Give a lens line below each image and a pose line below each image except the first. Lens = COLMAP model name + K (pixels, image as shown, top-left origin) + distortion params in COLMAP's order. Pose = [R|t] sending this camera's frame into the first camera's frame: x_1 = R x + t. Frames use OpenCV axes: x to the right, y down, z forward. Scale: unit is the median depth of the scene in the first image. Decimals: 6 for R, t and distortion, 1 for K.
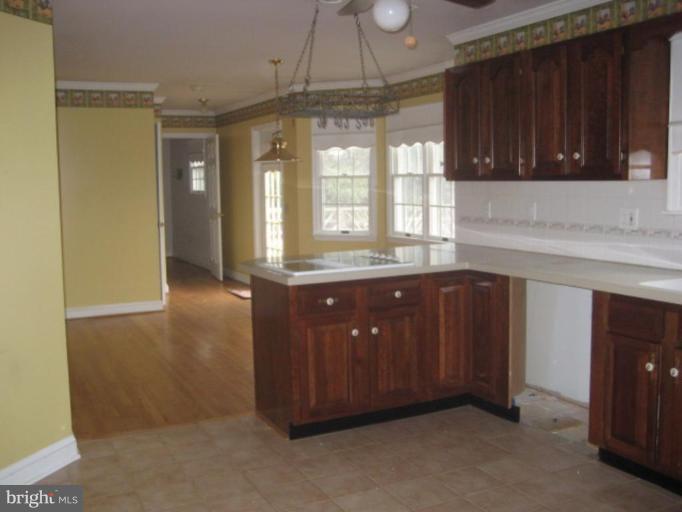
lens RADIAL K [[719.5, 0, 341.0], [0, 719.5, 256.0], [0, 0, 1]] dist [-0.141516, 0.175153]
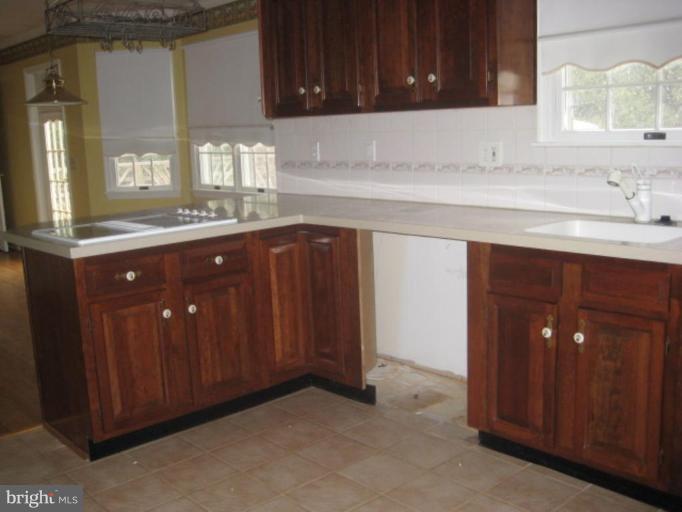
lens RADIAL K [[719.5, 0, 341.0], [0, 719.5, 256.0], [0, 0, 1]] dist [-0.141516, 0.175153]
pose [[0.961307, -0.065014, 0.267698, -0.001539], [0.047958, 0.996410, 0.069772, 0.000728], [-0.271273, -0.054234, 0.960973, 0.206352]]
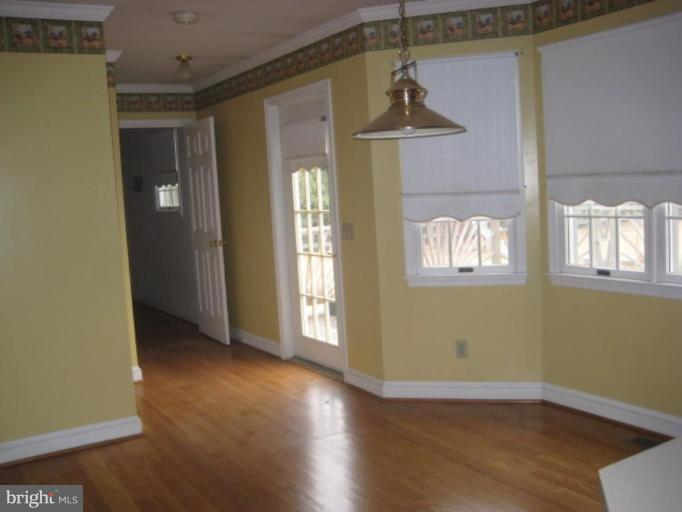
lens RADIAL K [[719.5, 0, 341.0], [0, 719.5, 256.0], [0, 0, 1]] dist [-0.141516, 0.175153]
pose [[0.995917, -0.051680, 0.074018, -0.258694], [0.052435, 0.998590, -0.008285, -0.087501], [-0.073486, 0.012133, 0.997222, 0.890661]]
